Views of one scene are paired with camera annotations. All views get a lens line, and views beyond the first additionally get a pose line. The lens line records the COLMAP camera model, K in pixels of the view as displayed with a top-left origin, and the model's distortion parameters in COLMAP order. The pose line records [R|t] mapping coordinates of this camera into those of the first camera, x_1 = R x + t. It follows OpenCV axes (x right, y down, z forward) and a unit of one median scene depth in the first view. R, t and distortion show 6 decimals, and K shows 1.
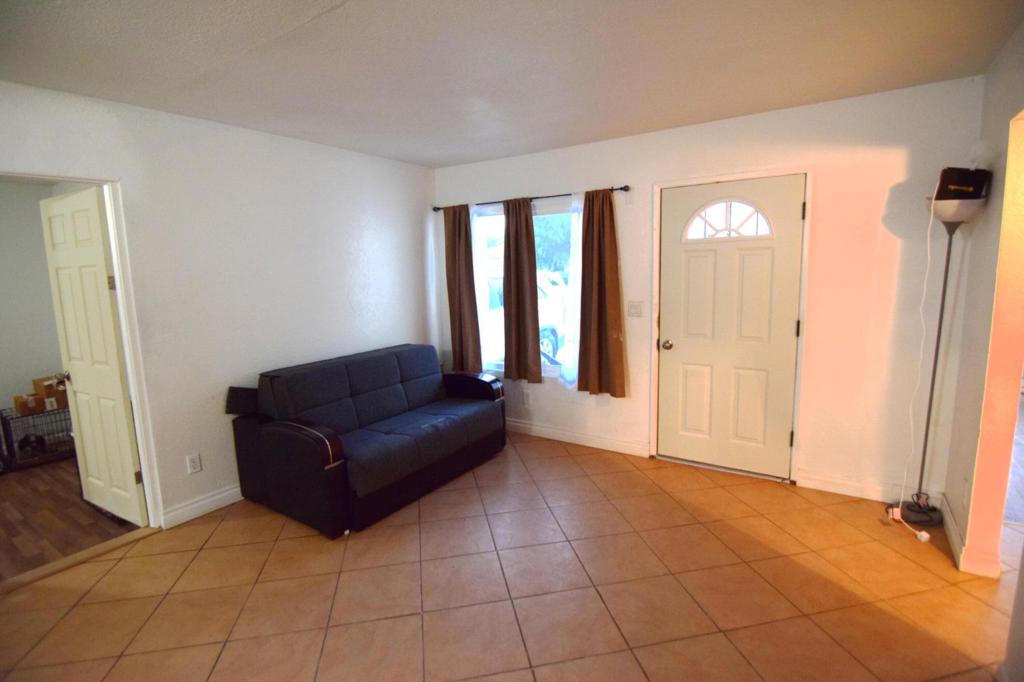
lens RADIAL K [[498.0, 0, 512.0], [0, 498.0, 341.0], [0, 0, 1]] dist [-0.001799, -0.013704]
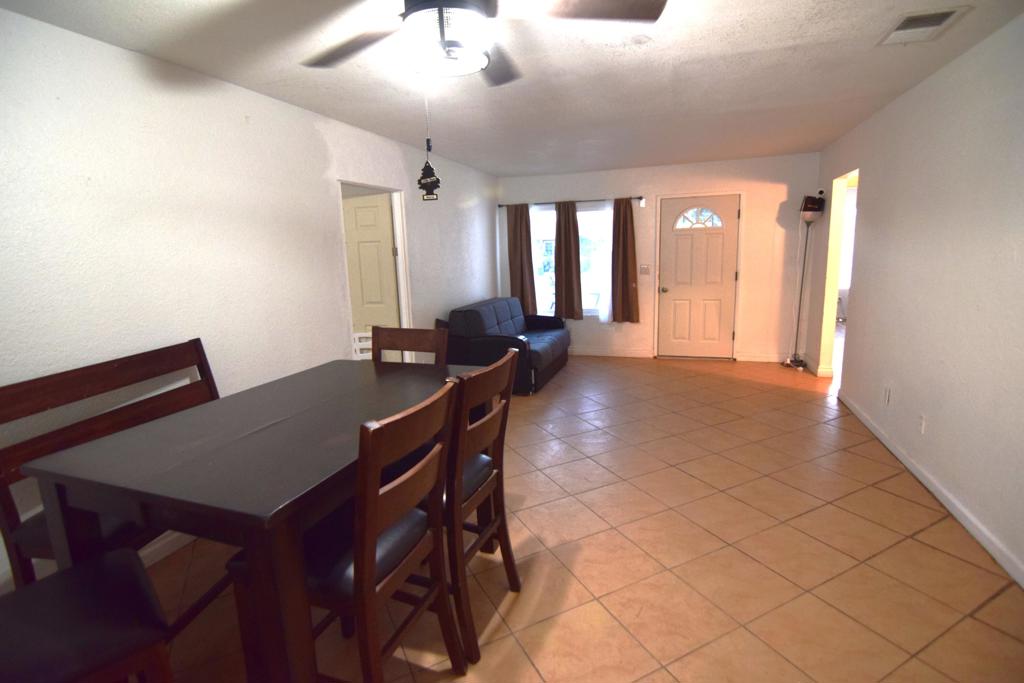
lens RADIAL K [[498.0, 0, 512.0], [0, 498.0, 341.5], [0, 0, 1]] dist [-0.001799, -0.013704]
pose [[0.964706, -0.050953, 0.258354, -0.679791], [0.044107, 0.998507, 0.032229, 0.112299], [-0.259610, -0.019696, 0.965513, -0.555515]]
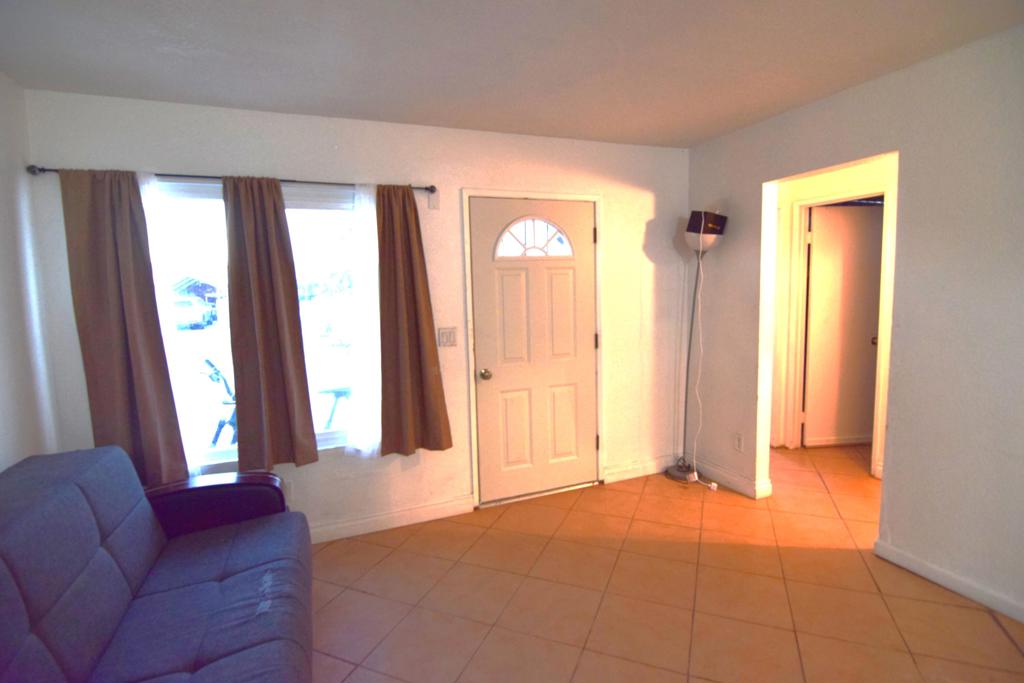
lens RADIAL K [[498.0, 0, 512.0], [0, 498.0, 341.5], [0, 0, 1]] dist [-0.001799, -0.013704]
pose [[0.558514, -0.079528, 0.825674, -0.396861], [0.135075, 0.990827, 0.004065, -0.049043], [-0.818423, 0.109258, 0.564133, 0.478595]]
